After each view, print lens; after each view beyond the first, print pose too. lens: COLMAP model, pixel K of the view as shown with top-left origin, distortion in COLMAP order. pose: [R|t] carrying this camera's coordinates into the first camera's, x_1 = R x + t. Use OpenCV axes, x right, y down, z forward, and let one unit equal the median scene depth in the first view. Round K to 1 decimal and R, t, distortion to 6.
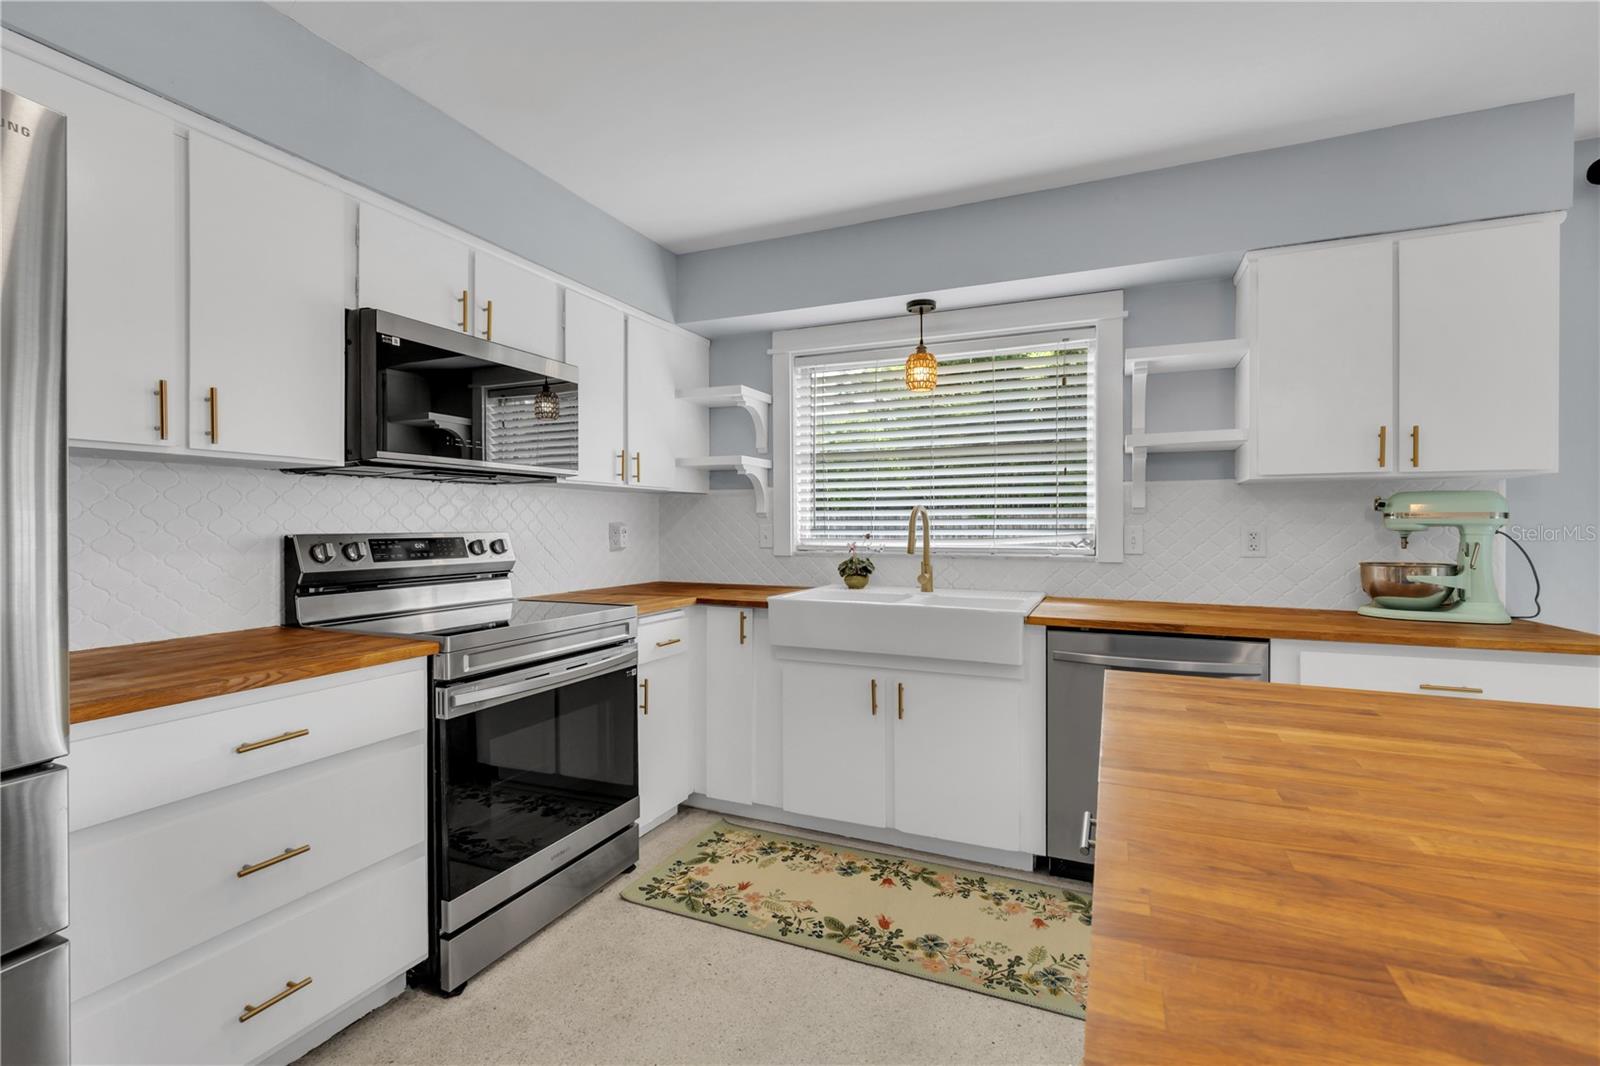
lens RADIAL K [[667.4, 0, 834.3], [0, 667.4, 529.8], [0, 0, 1]] dist [-0.000485, -0.000287]
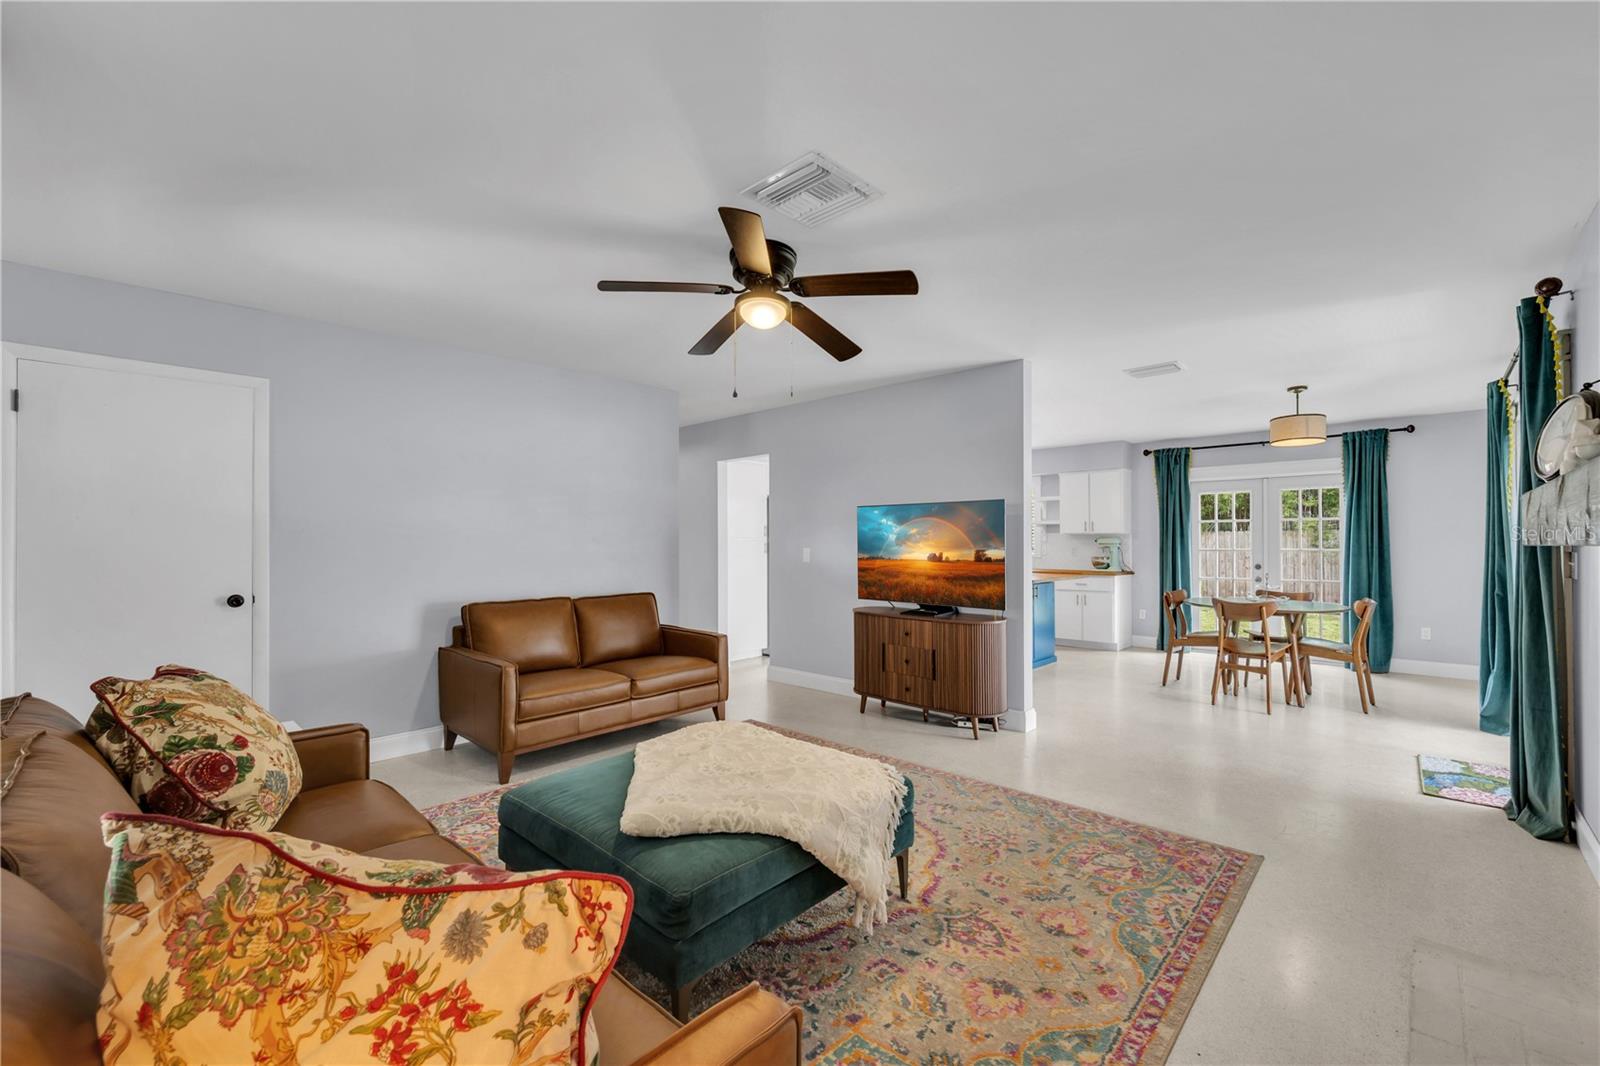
lens RADIAL K [[638.0, 0, 849.1], [0, 638.0, 539.3], [0, 0, 1]] dist [0.002144, 0.000216]
pose [[0.944729, -0.005070, -0.327814, 0.649194], [0.000664, 0.999908, -0.013551, 0.000751], [0.327853, 0.012584, 0.944645, -2.578097]]
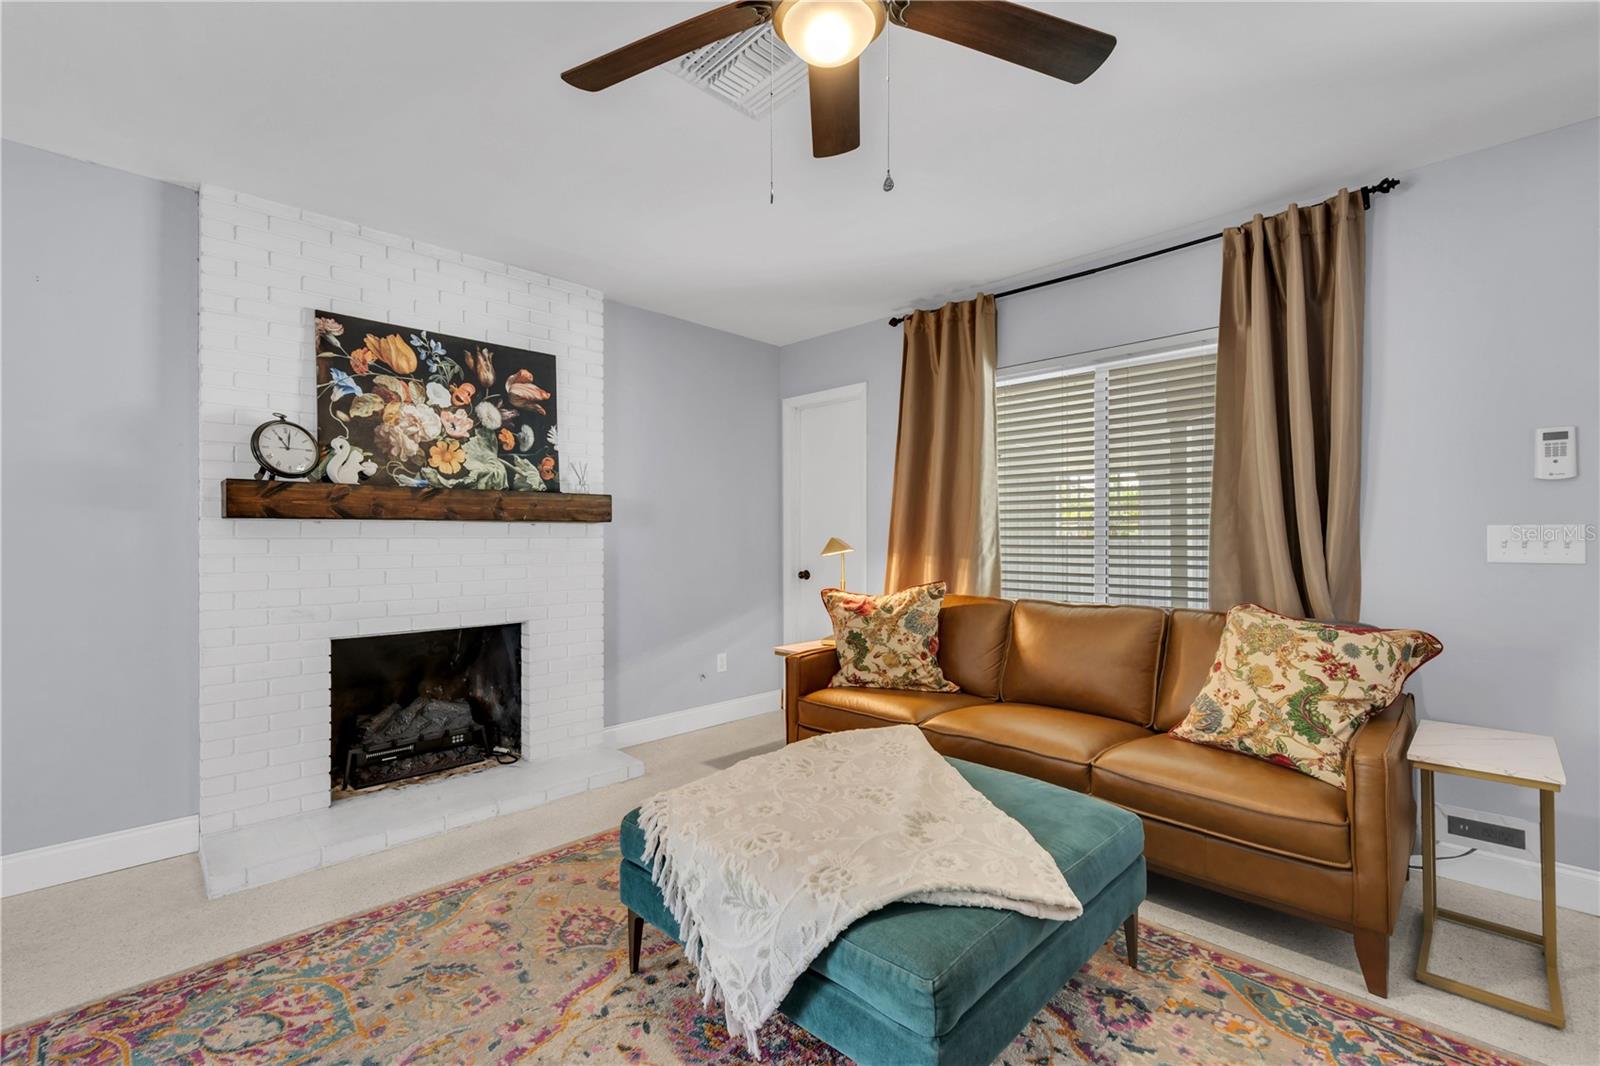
lens RADIAL K [[705.0, 0, 809.0], [0, 705.0, 533.3], [0, 0, 1]] dist [0.001310, 0.000000]
pose [[-0.916842, 0.003501, 0.399236, -0.074214], [0.004785, 0.999986, 0.002219, 0.022061], [-0.399223, 0.003944, -0.916846, -1.030947]]
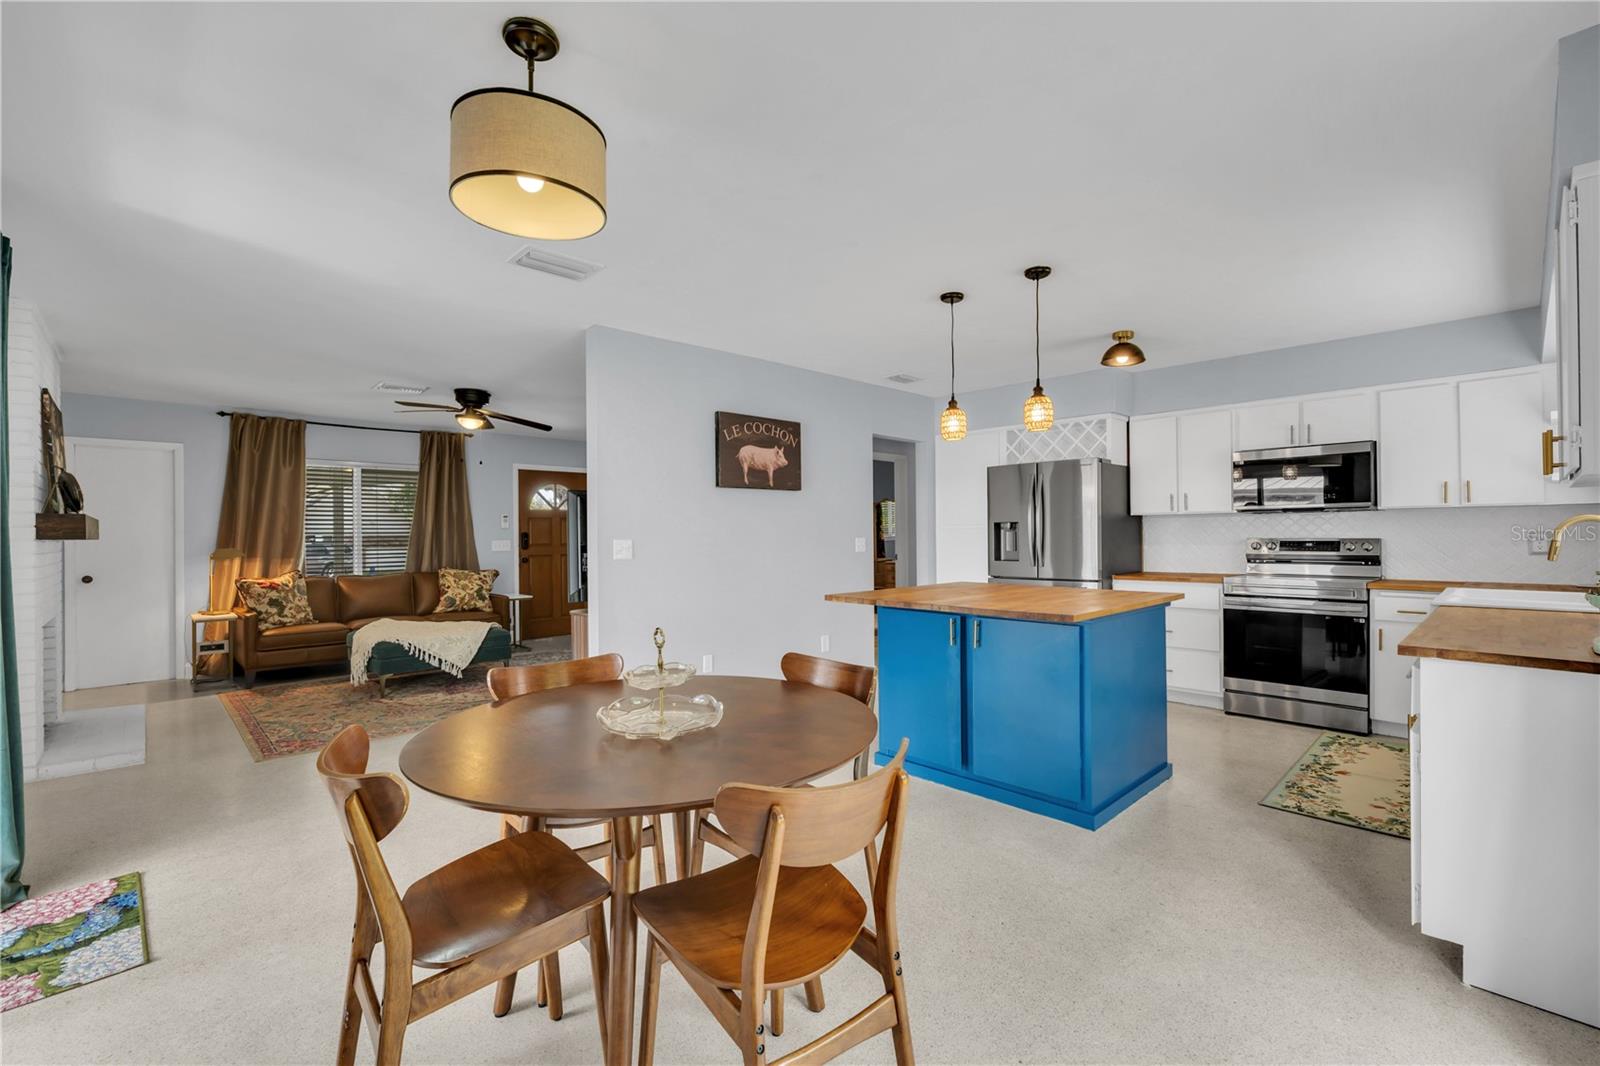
lens RADIAL K [[684.5, 0, 800.0], [0, 684.5, 533.0], [0, 0, 1]] dist [-0.006812, -0.000668]
pose [[-0.393014, -0.002398, -0.919529, 1.875359], [0.001669, 0.999993, -0.003321, -0.007058], [0.919531, -0.002840, -0.393007, 0.366465]]
